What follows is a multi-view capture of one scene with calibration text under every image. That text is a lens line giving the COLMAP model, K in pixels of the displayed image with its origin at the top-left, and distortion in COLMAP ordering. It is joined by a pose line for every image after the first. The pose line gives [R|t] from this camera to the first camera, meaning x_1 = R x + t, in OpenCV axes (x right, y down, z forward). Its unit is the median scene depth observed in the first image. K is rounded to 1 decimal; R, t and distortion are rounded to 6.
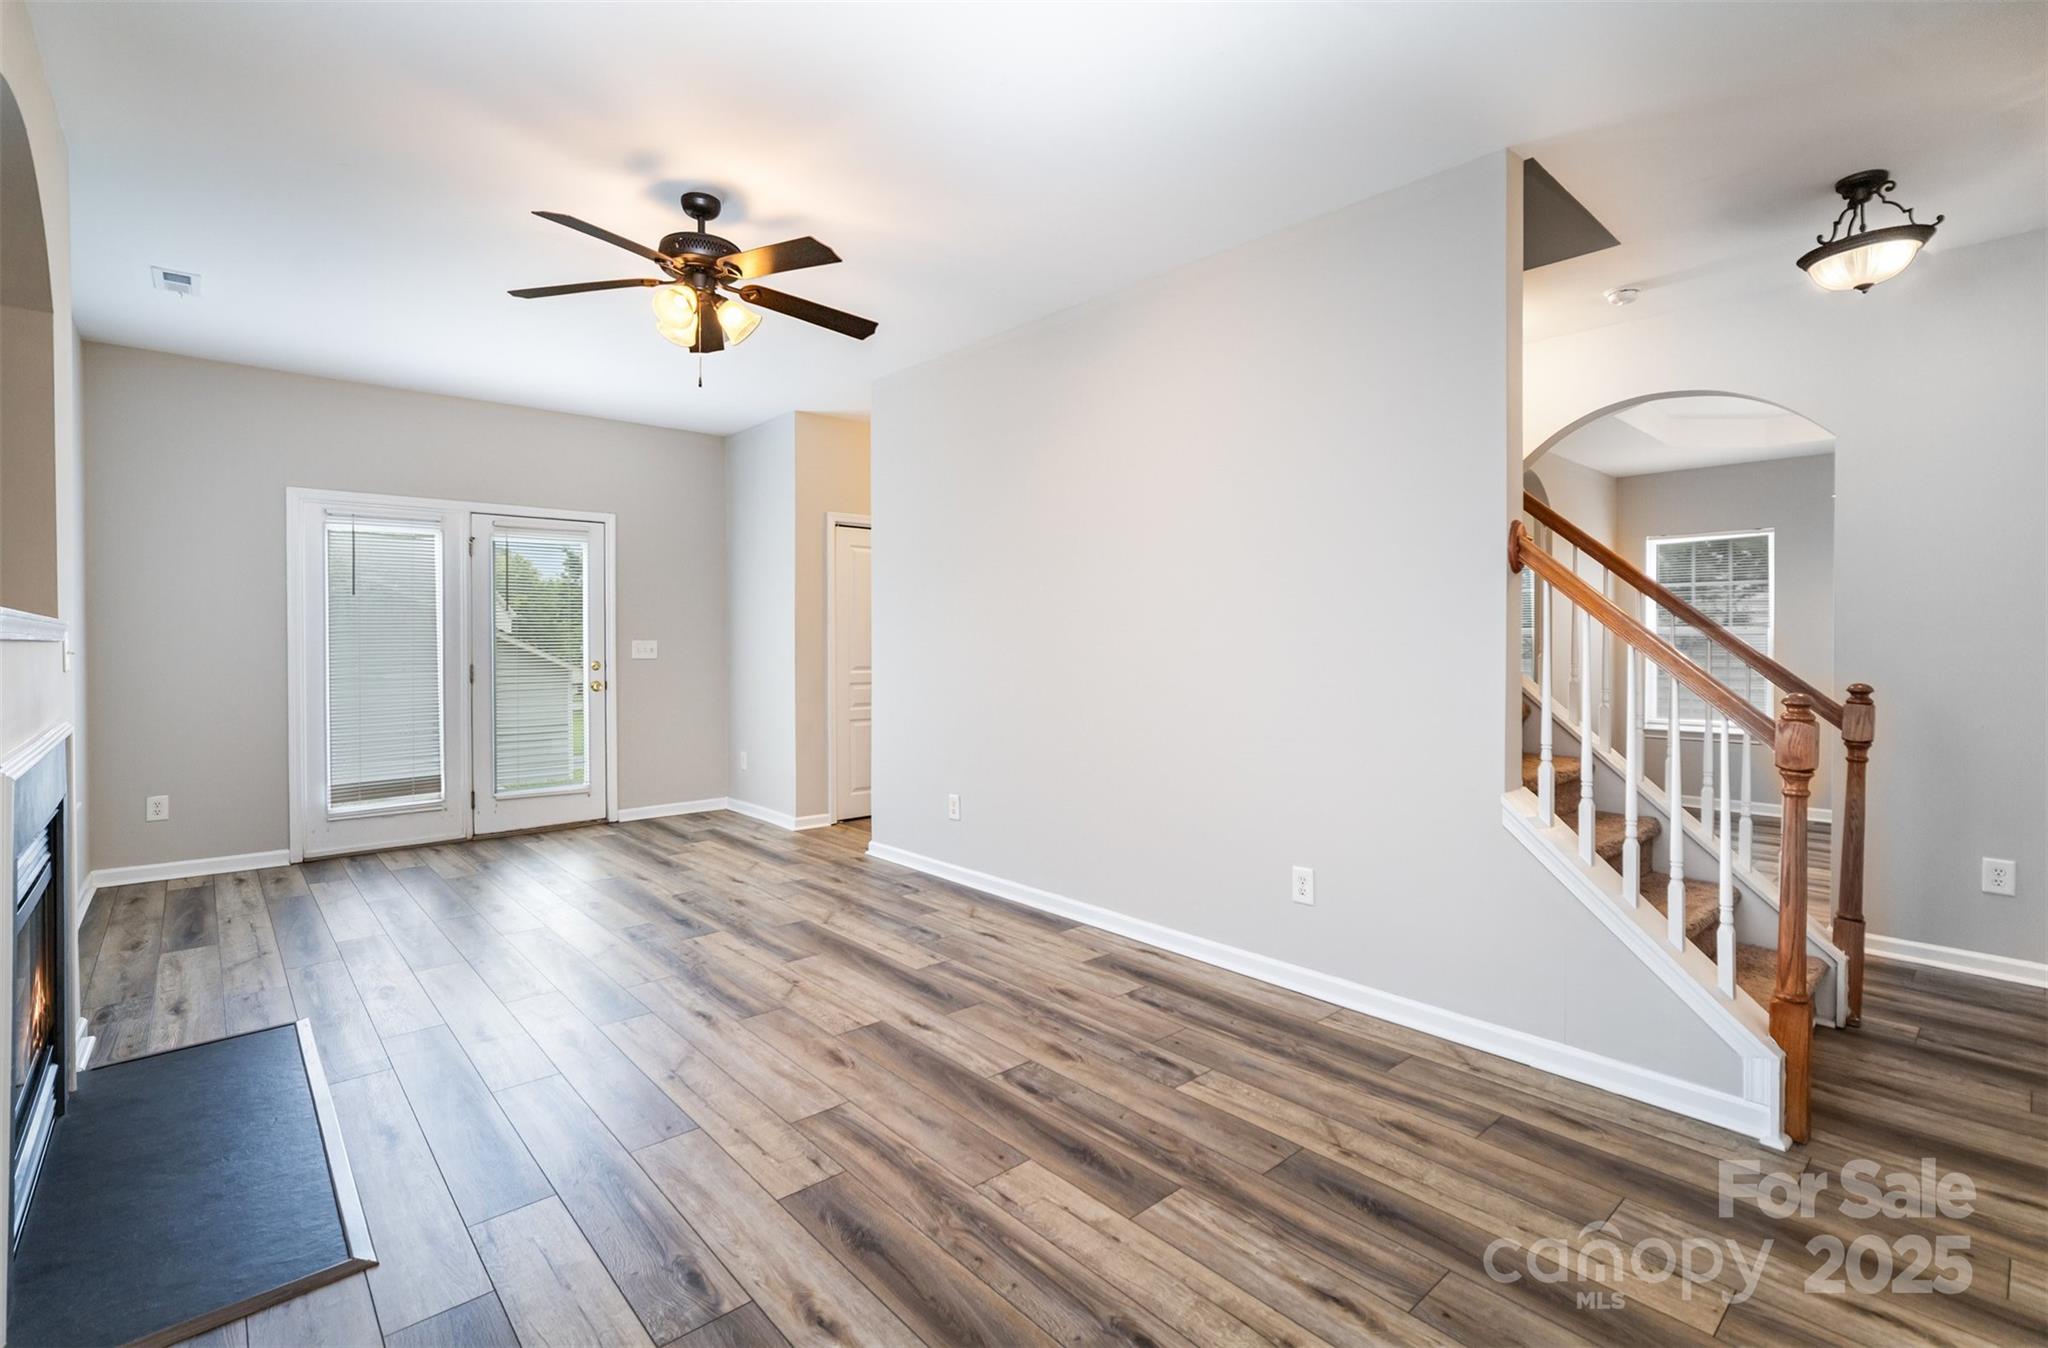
lens RADIAL K [[914.2, 0, 1025.4], [0, 914.2, 651.4], [0, 0, 1]] dist [-0.003845, -0.000291]
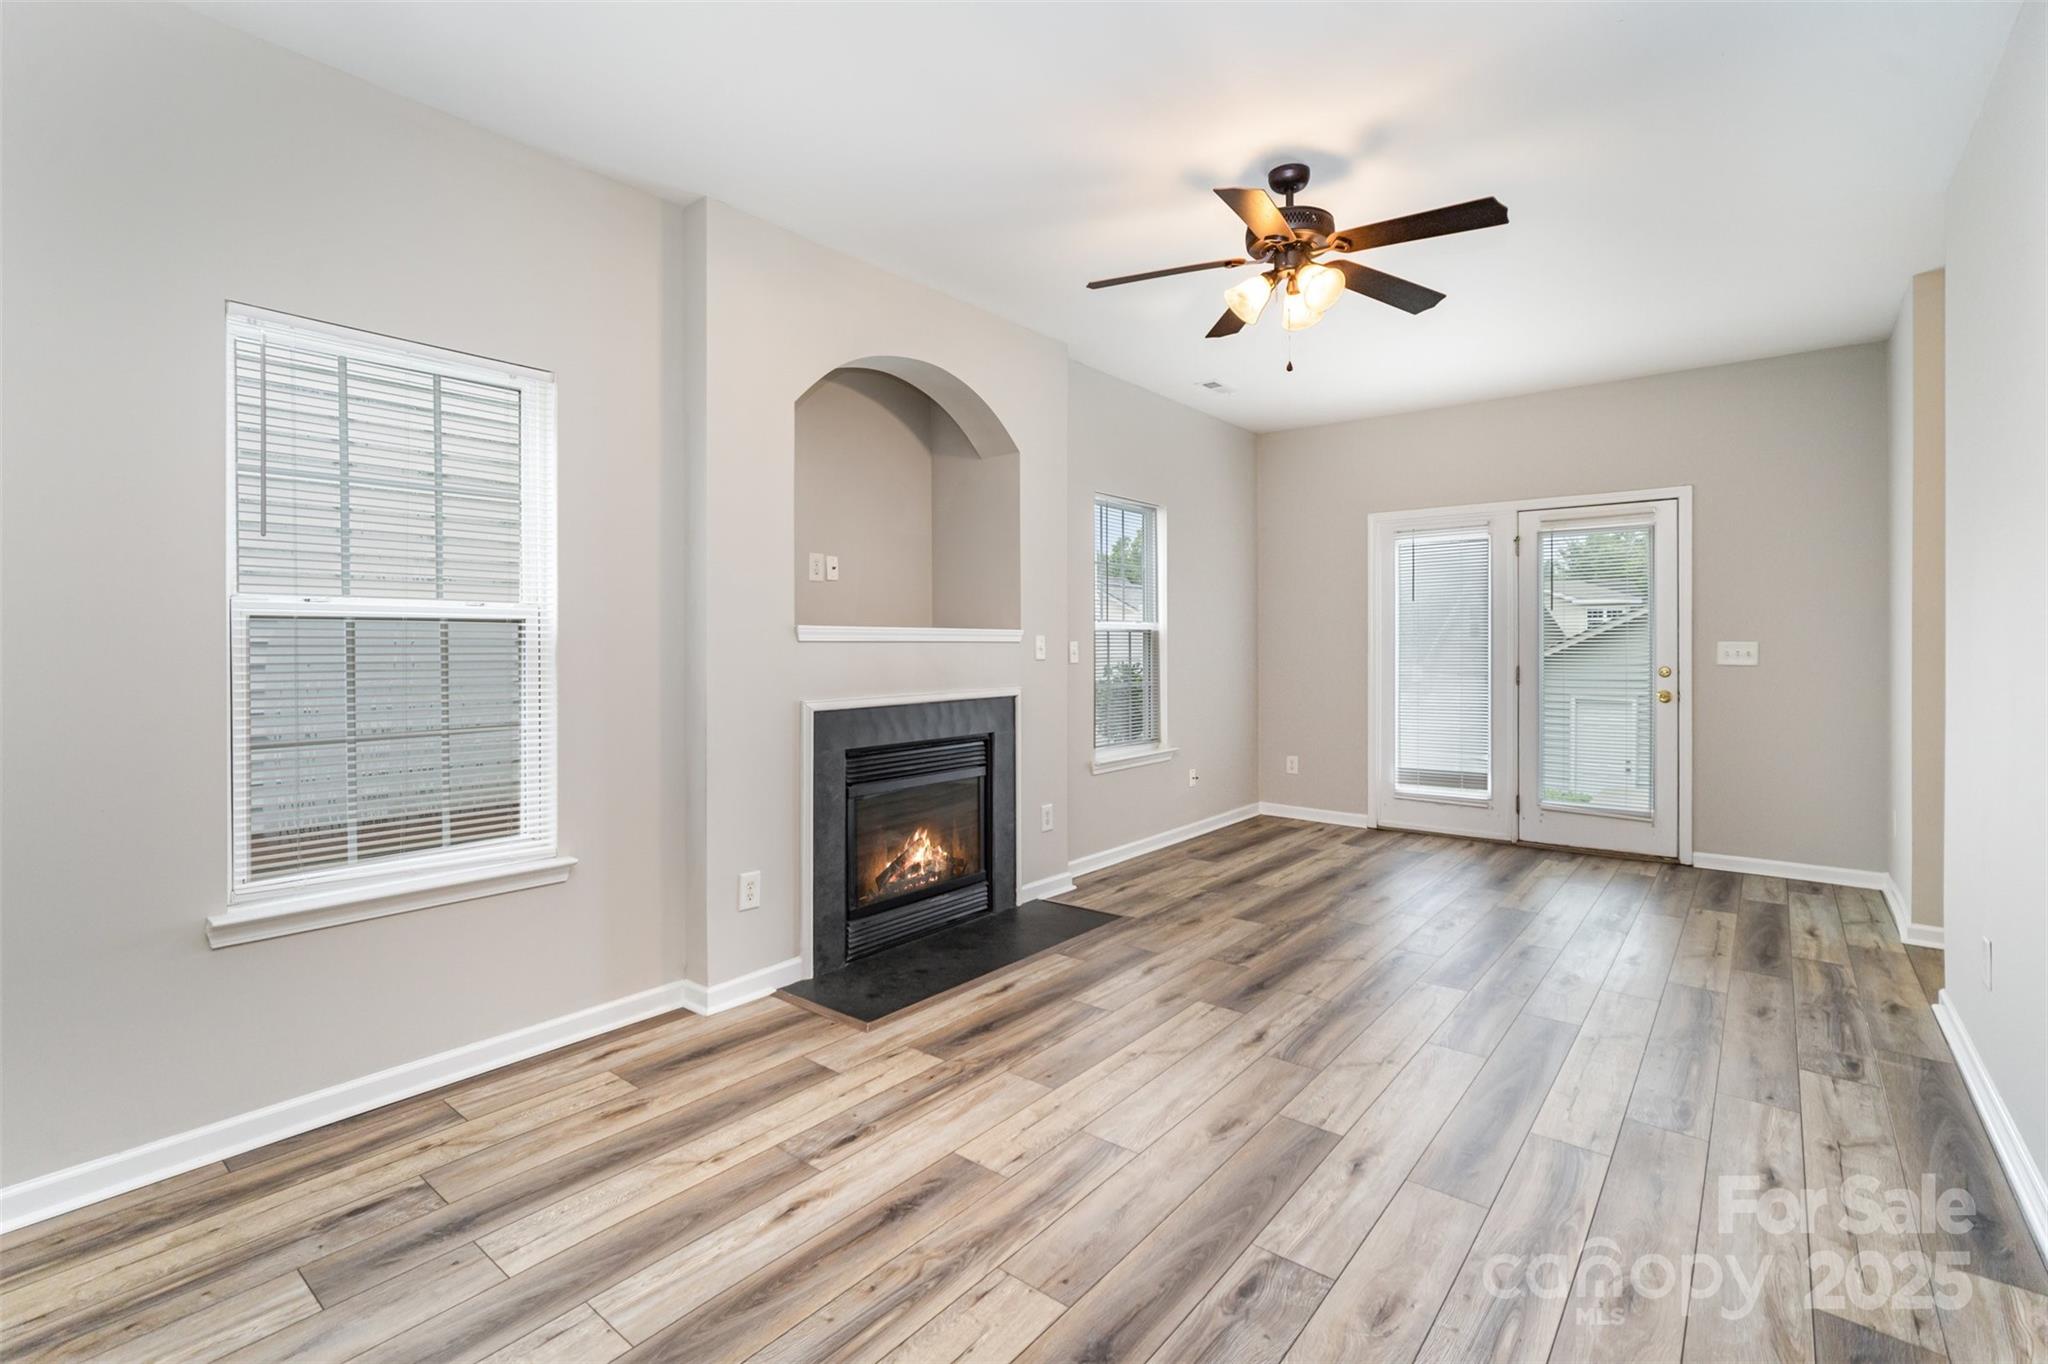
lens RADIAL K [[932.7, 0, 1030.9], [0, 932.7, 650.5], [0, 0, 1]] dist [-0.007519, 0.001514]
pose [[0.164450, 0.007928, -0.986354, 0.540179], [-0.010316, 0.999927, 0.006317, -0.006340], [0.986331, 0.009137, 0.164520, 0.578120]]
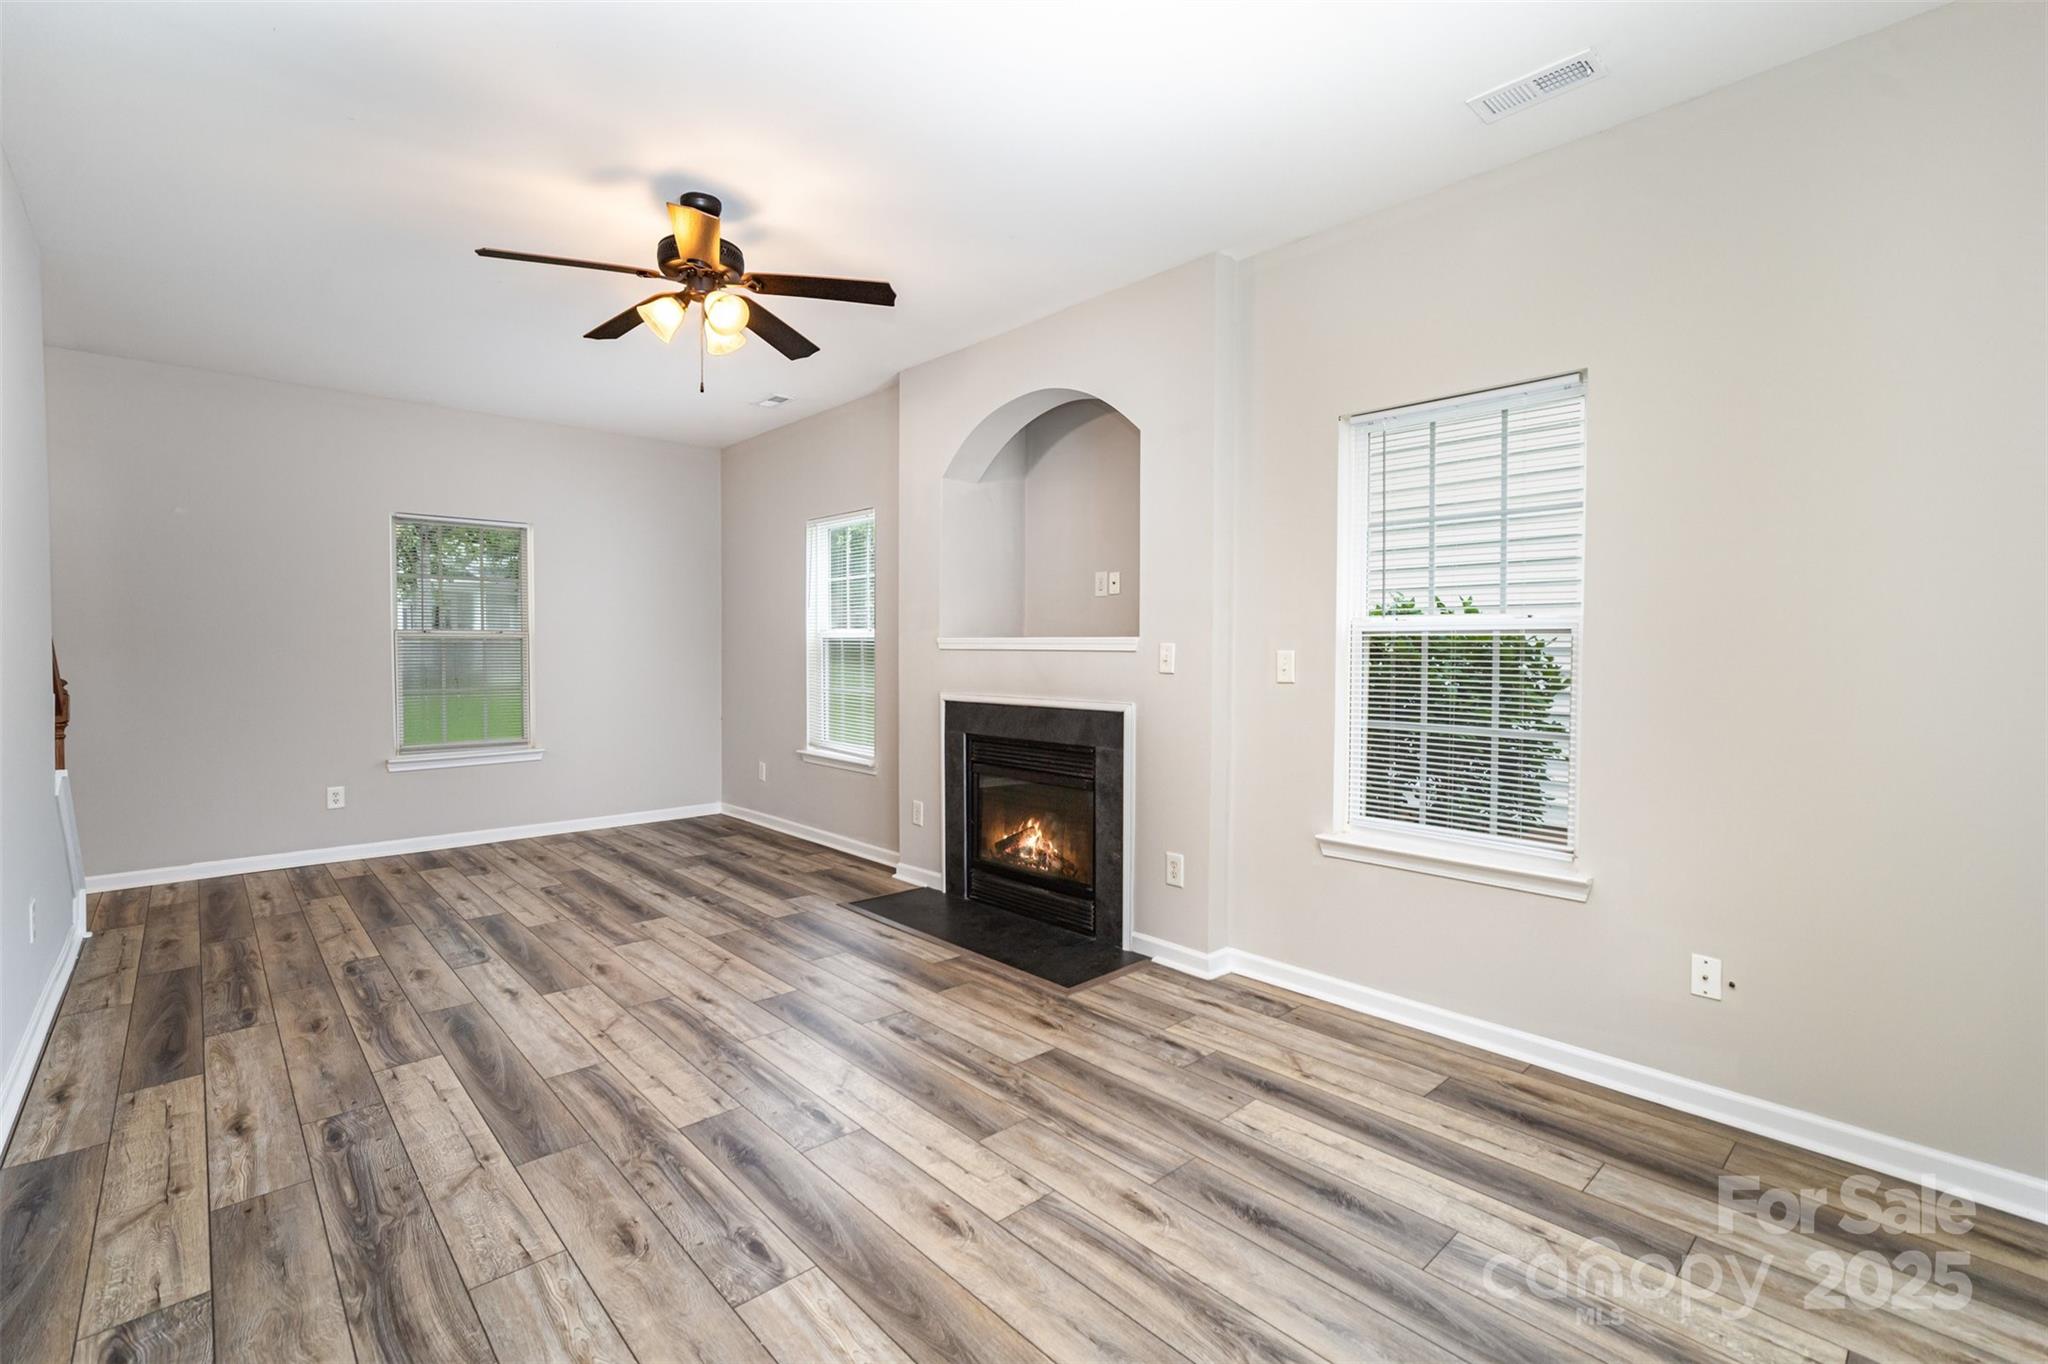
lens RADIAL K [[932.7, 0, 1030.9], [0, 932.7, 650.5], [0, 0, 1]] dist [-0.007519, 0.001514]
pose [[-0.999978, -0.004014, -0.005334, -0.699117], [-0.004064, 0.999948, 0.009374, -0.020202], [0.005296, 0.009395, -0.999942, 2.007816]]
